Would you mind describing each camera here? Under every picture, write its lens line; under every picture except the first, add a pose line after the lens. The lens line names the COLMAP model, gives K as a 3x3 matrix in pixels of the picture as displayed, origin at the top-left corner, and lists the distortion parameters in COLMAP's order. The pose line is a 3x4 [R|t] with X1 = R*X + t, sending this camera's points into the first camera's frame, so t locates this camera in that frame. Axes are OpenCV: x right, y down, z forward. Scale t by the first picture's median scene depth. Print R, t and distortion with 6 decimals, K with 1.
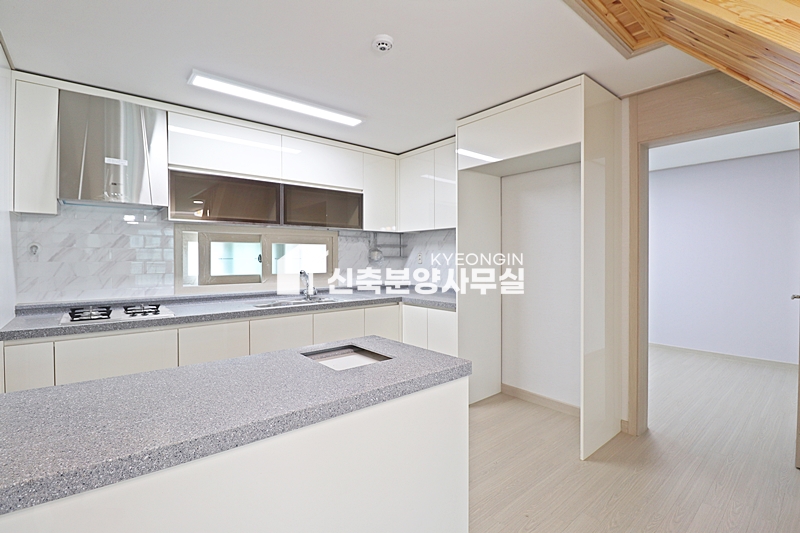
lens RADIAL K [[369.6, 0, 399.8], [0, 369.6, 258.5], [0, 0, 1]] dist [-0.007234, -0.007983]
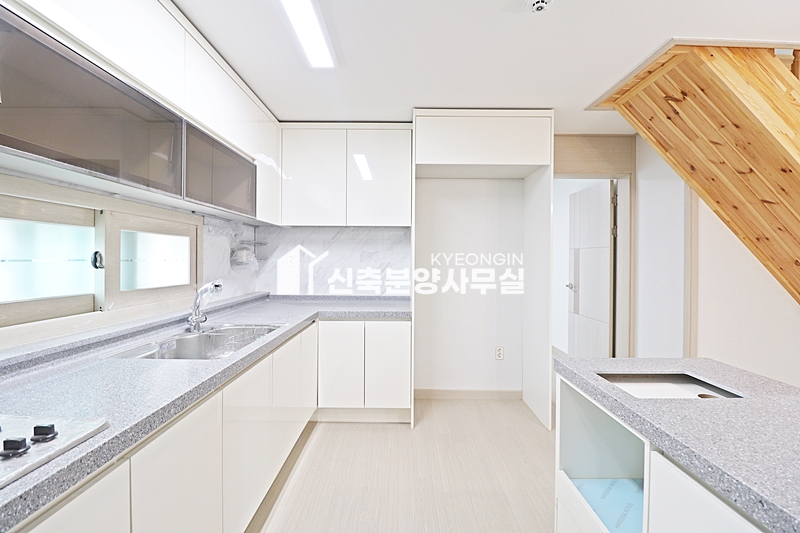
lens RADIAL K [[369.6, 0, 405.0], [0, 369.6, 264.7], [0, 0, 1]] dist [-0.007234, -0.007983]
pose [[0.646583, -0.004833, 0.762828, -0.510761], [-0.005106, 0.999930, 0.010663, -0.001529], [-0.762827, -0.010790, 0.646513, 0.412871]]
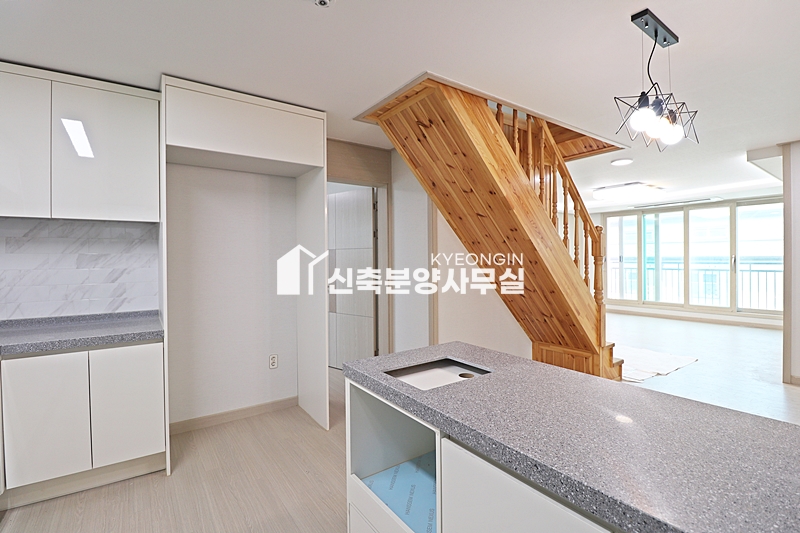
lens RADIAL K [[369.6, 0, 400.9], [0, 369.6, 262.2], [0, 0, 1]] dist [-0.007234, -0.007983]
pose [[0.087210, -0.008631, 0.996153, -0.484619], [0.012125, 0.999898, 0.007602, -0.008208], [-0.996116, 0.011415, 0.087305, 0.456463]]
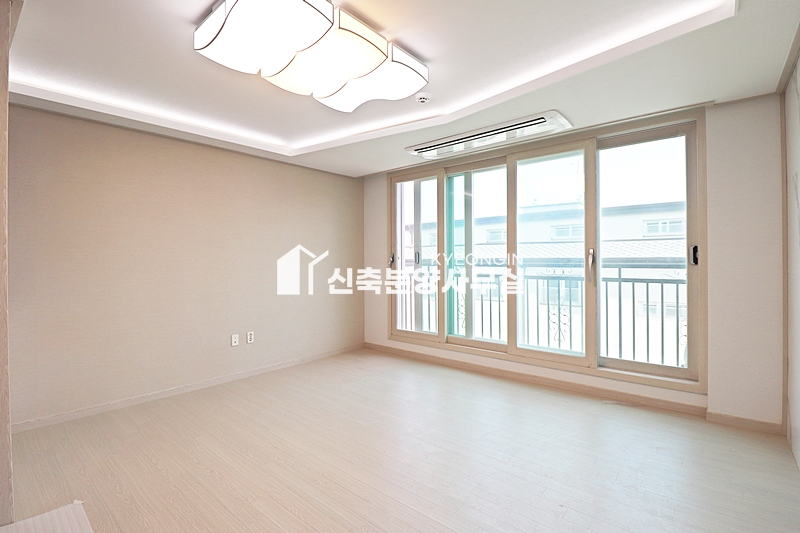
lens RADIAL K [[369.6, 0, 401.9], [0, 369.6, 263.3], [0, 0, 1]] dist [-0.007234, -0.007983]
pose [[-0.167460, -0.002602, 0.985875, 0.863520], [0.008825, 0.999953, 0.004138, 0.023356], [-0.985839, 0.009393, -0.167429, -0.581838]]
